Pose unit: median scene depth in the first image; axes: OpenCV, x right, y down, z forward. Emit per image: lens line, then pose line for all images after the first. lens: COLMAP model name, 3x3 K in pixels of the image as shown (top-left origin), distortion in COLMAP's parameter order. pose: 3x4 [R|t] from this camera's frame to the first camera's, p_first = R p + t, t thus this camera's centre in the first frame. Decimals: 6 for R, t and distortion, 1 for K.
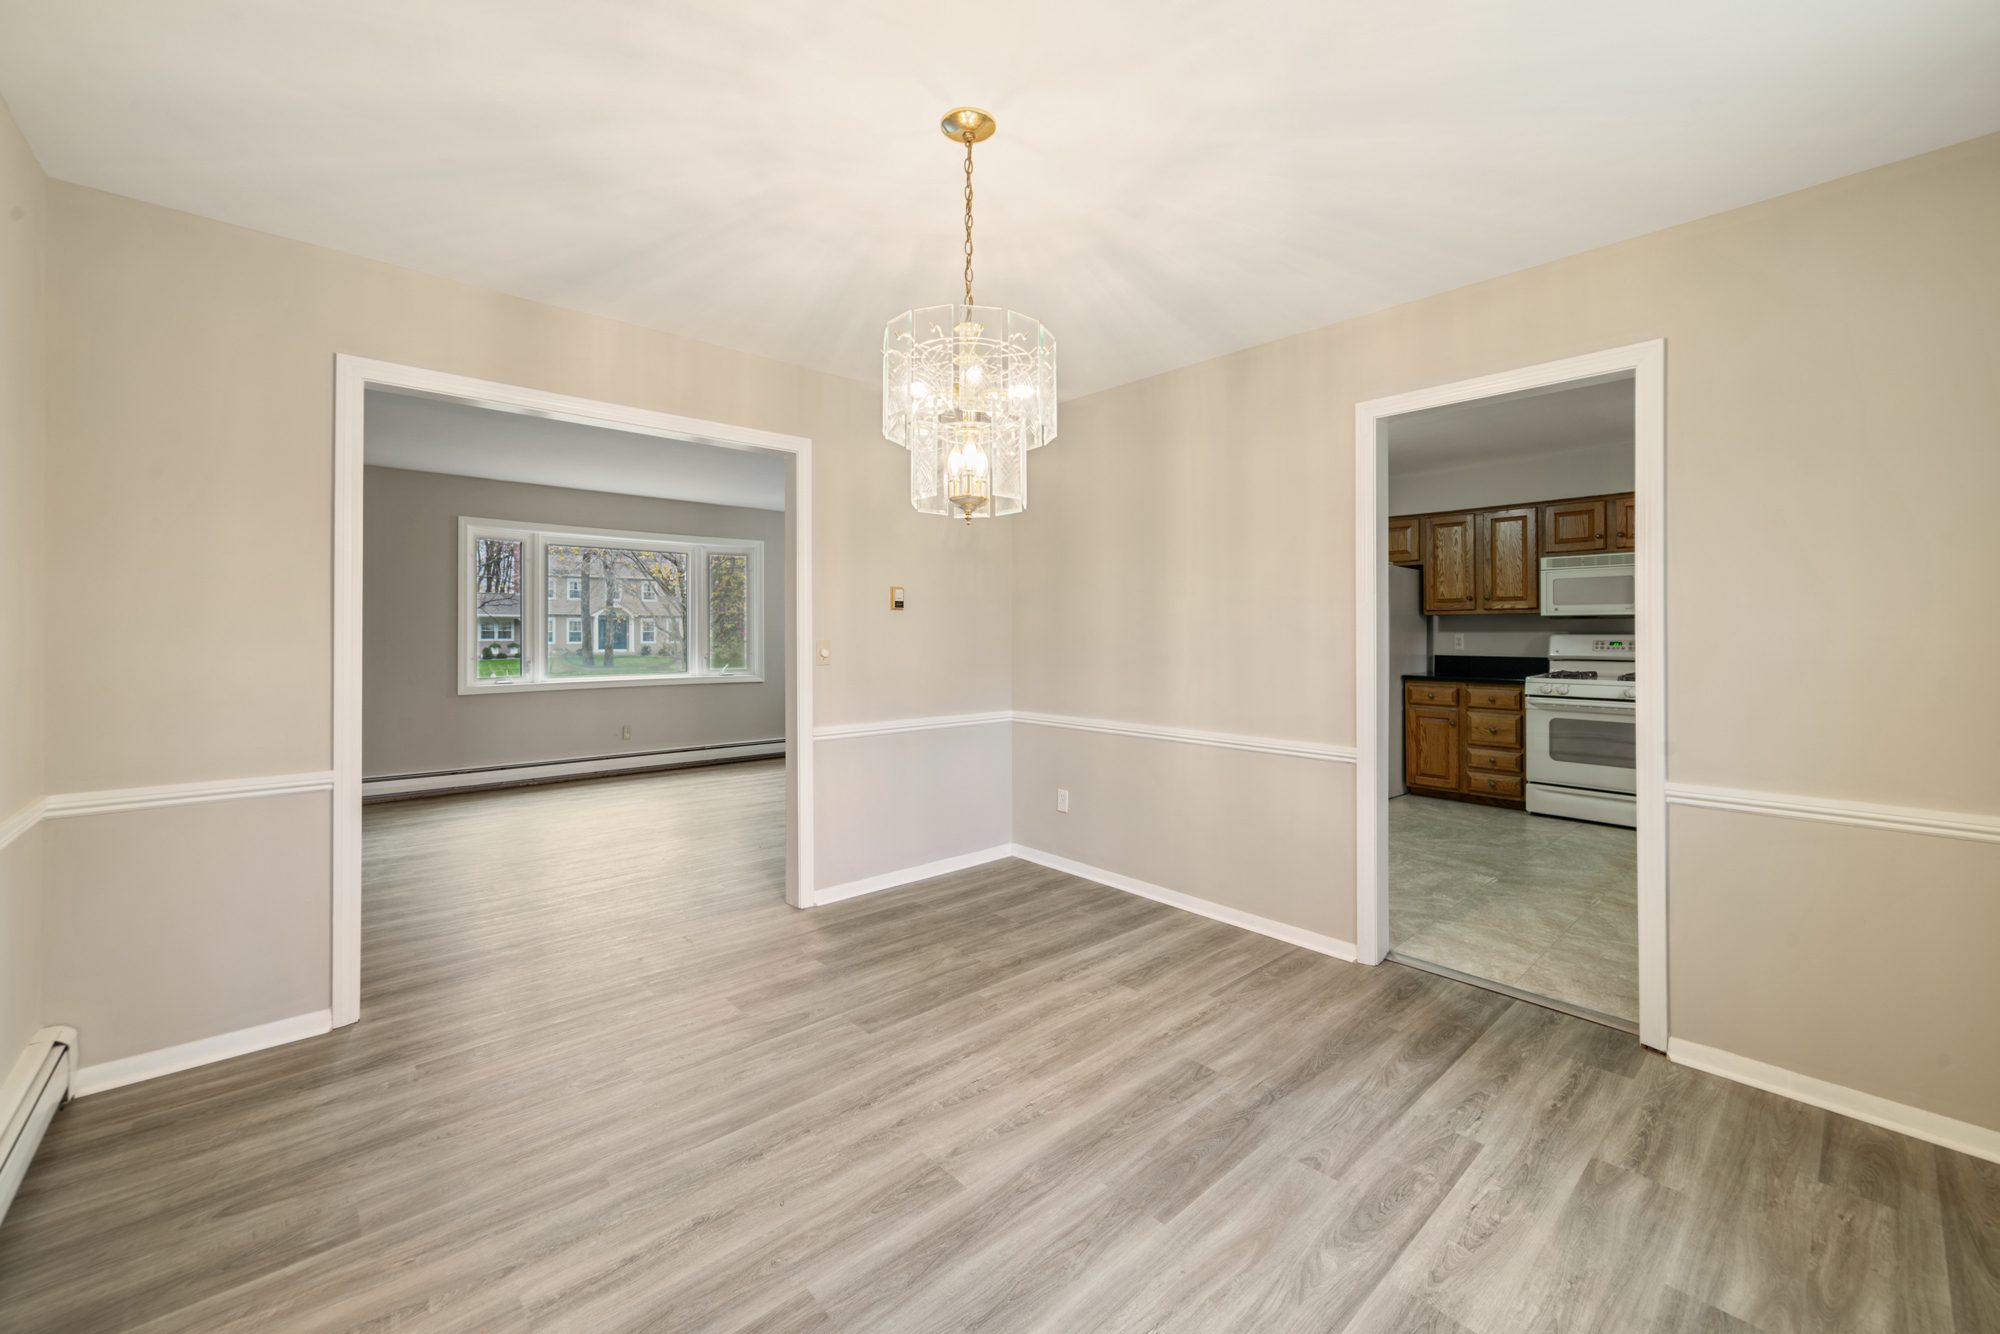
lens RADIAL K [[787.5, 0, 1002.0], [0, 787.5, 634.6], [0, 0, 1]] dist [-0.004080, 0.002107]
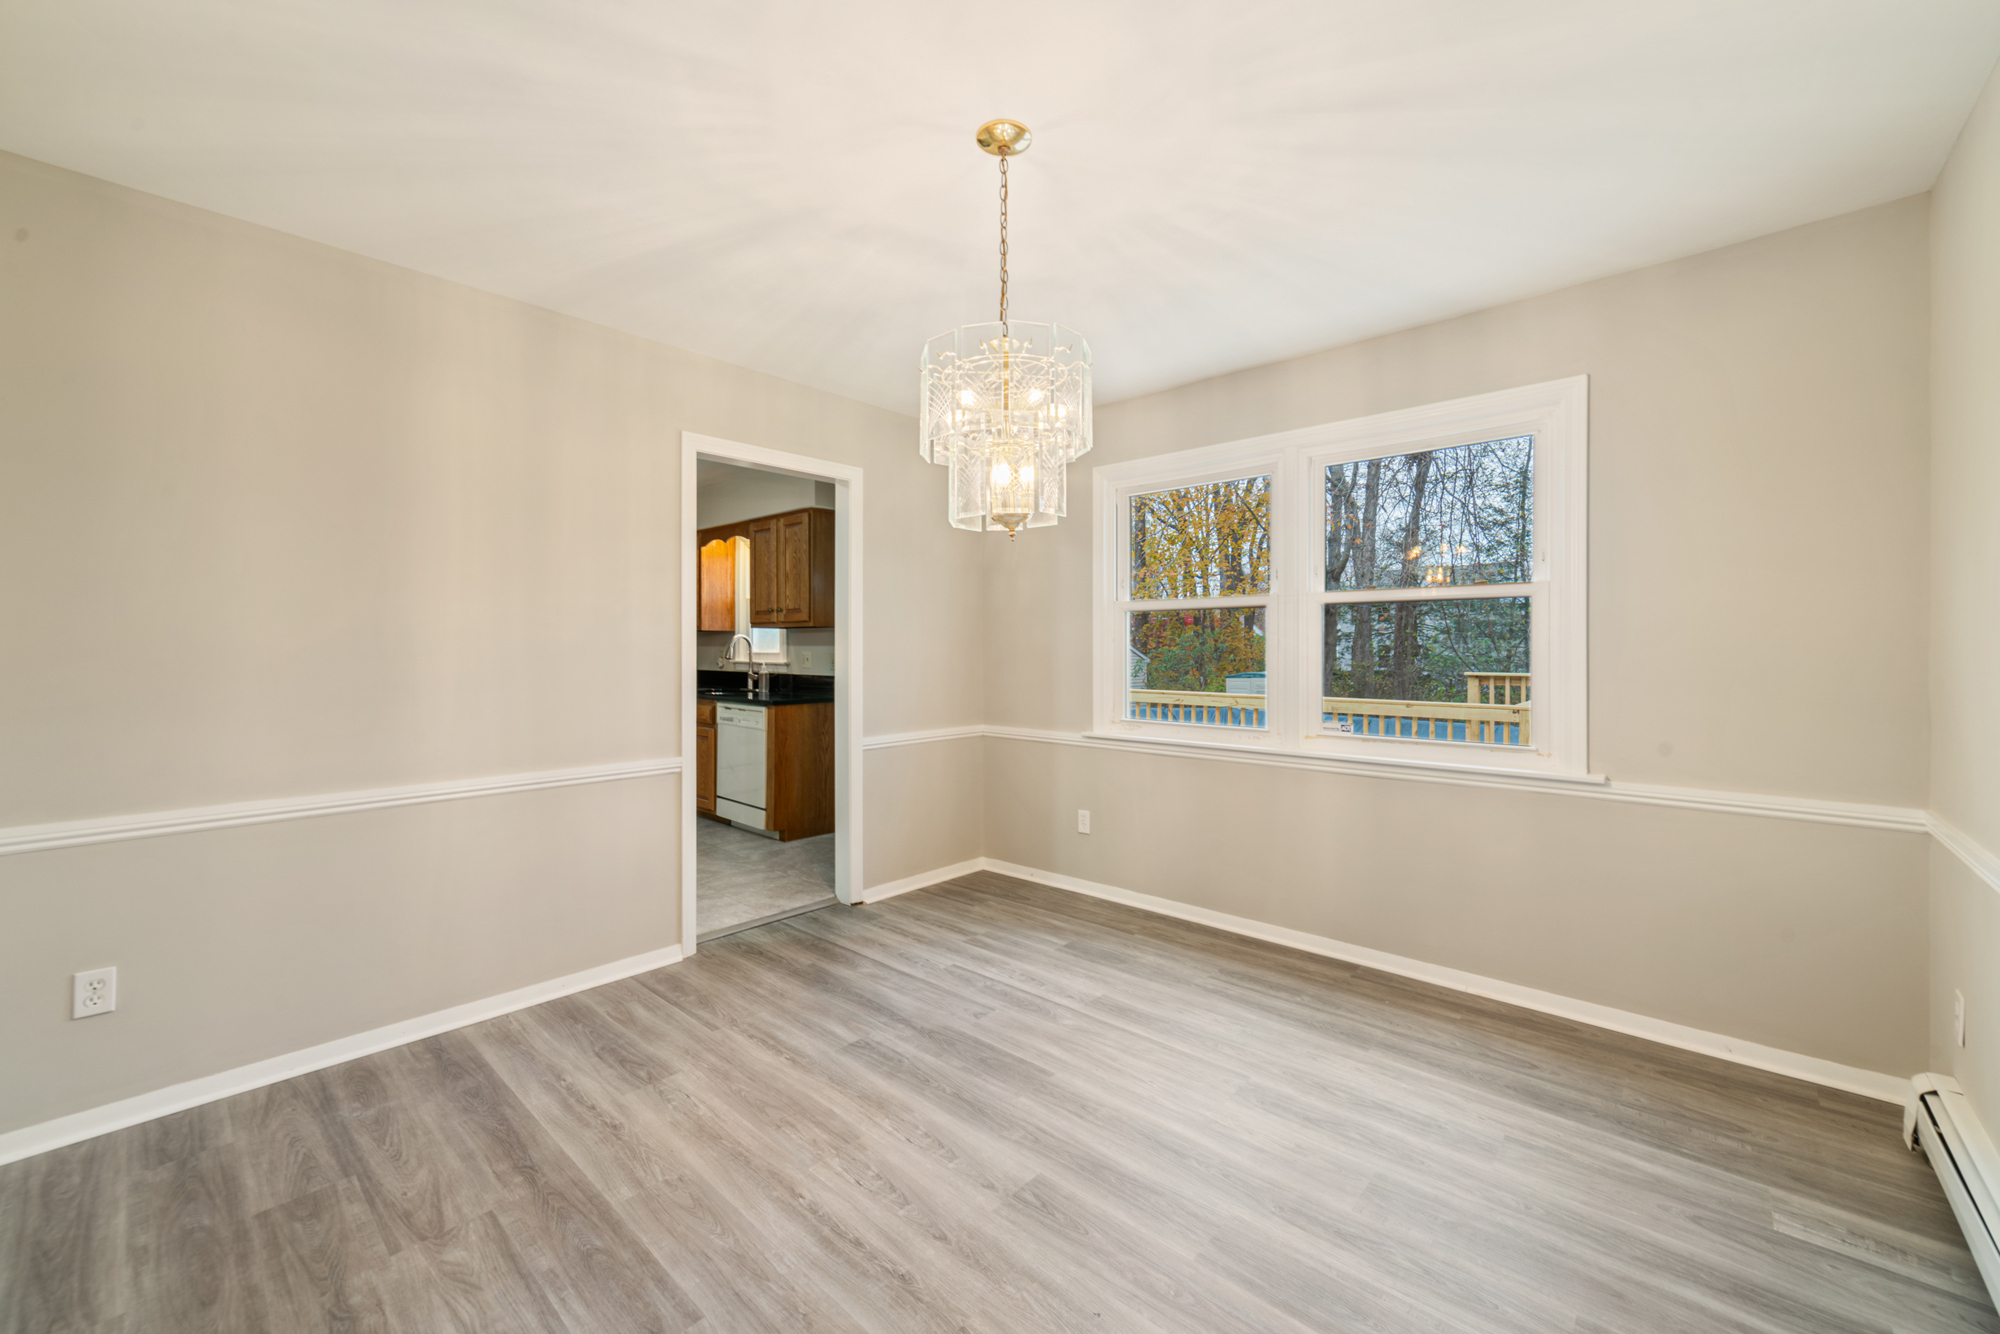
lens RADIAL K [[787.5, 0, 999.3], [0, 787.5, 647.1], [0, 0, 1]] dist [-0.004080, 0.002107]
pose [[-0.096615, 0.000893, 0.995321, -0.716595], [0.006449, 0.999979, -0.000271, 0.002427], [-0.995301, 0.006393, -0.096619, 0.761189]]
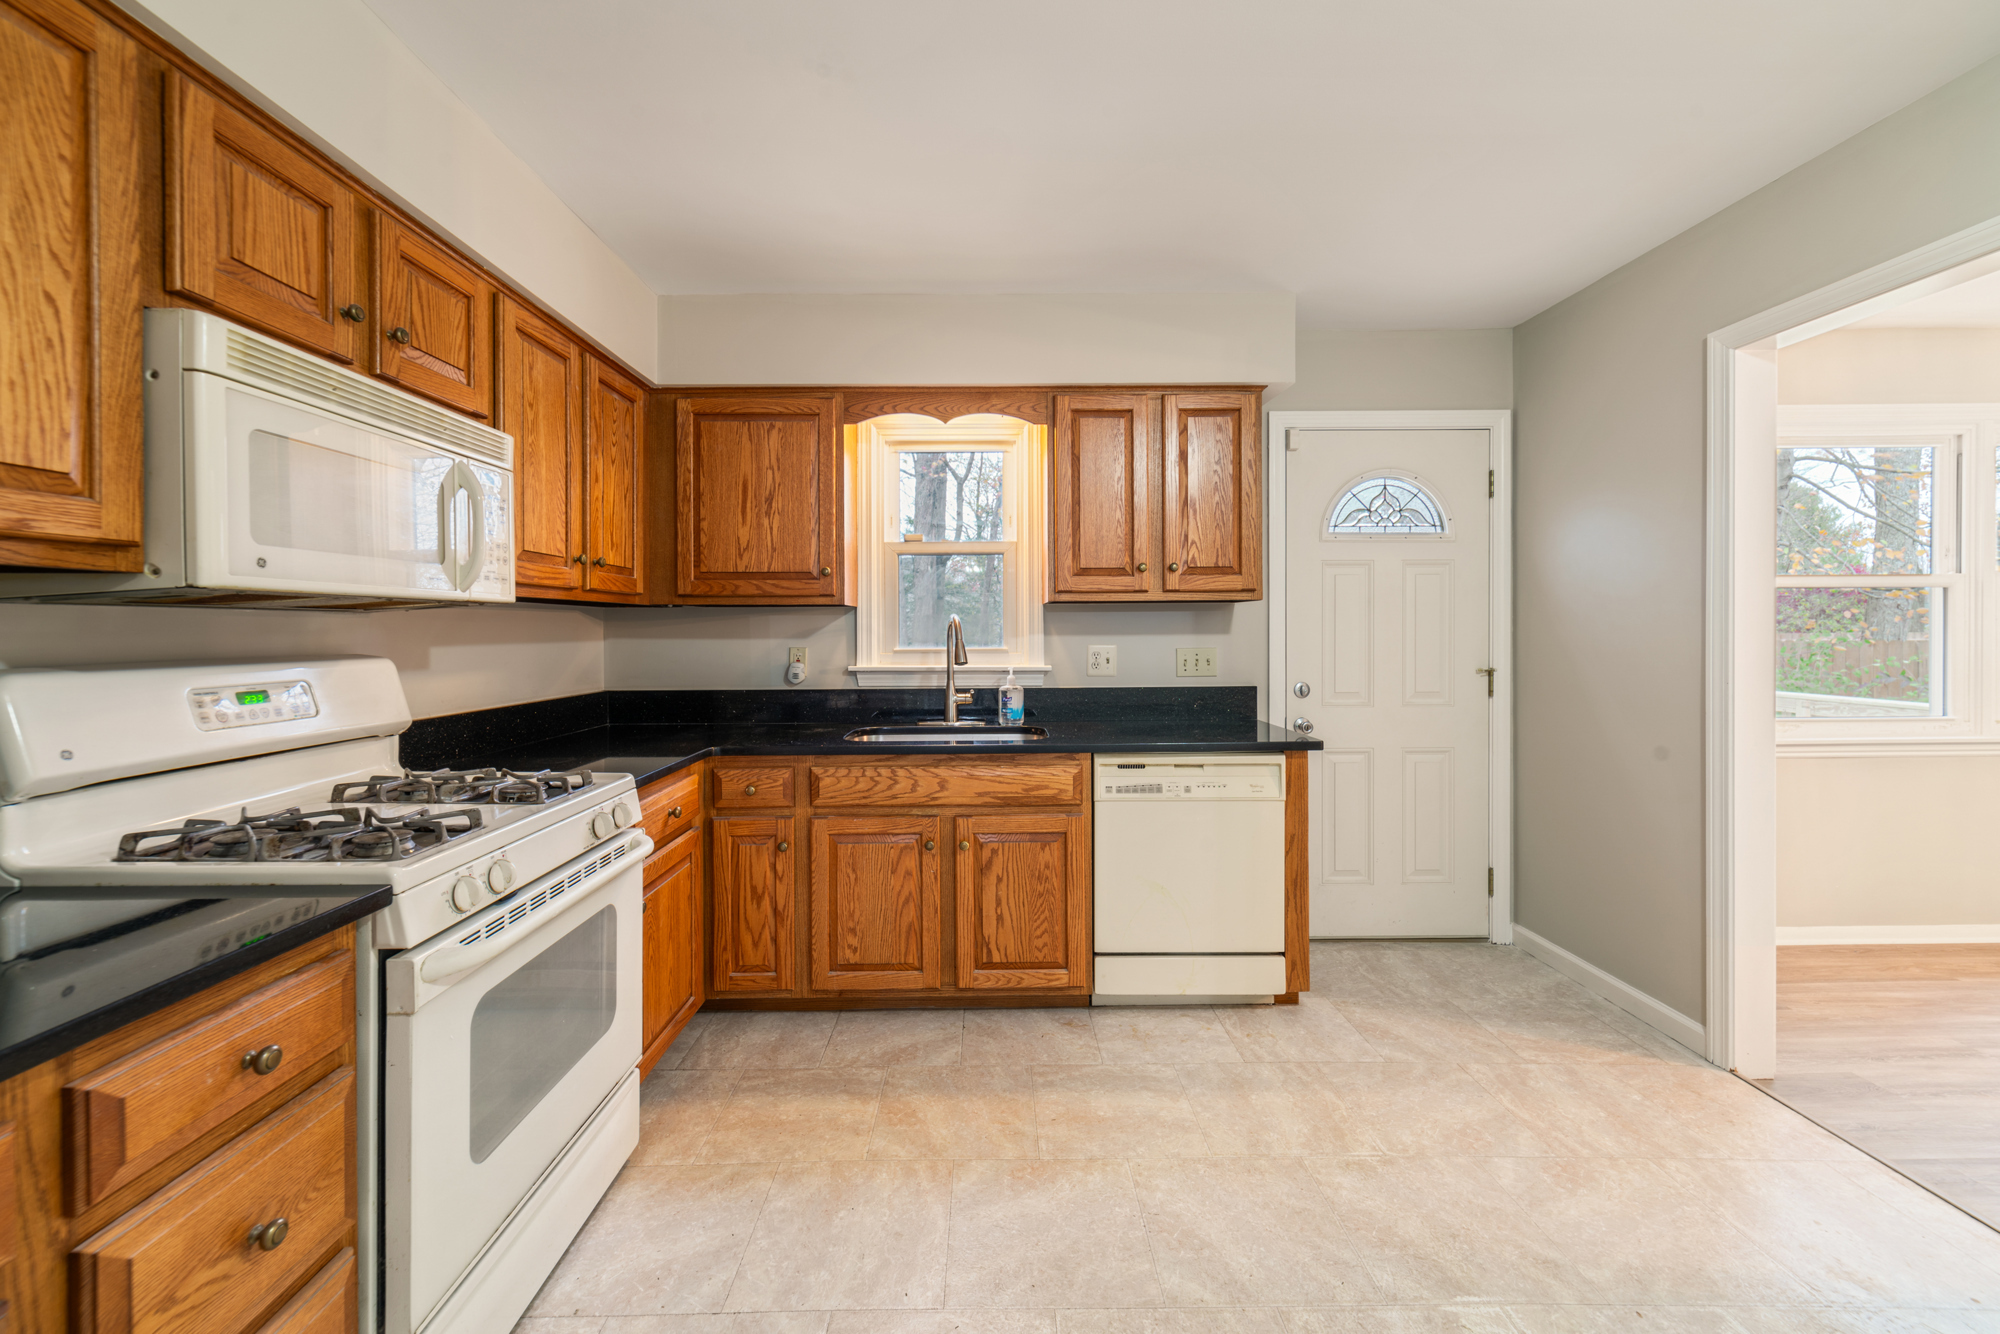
lens RADIAL K [[787.5, 0, 994.3], [0, 787.5, 632.1], [0, 0, 1]] dist [-0.004080, 0.002107]
pose [[-0.745863, 0.005459, 0.666077, 0.784786], [0.013093, 0.999893, 0.006466, -0.019926], [-0.665970, 0.013544, -0.745855, 2.058507]]
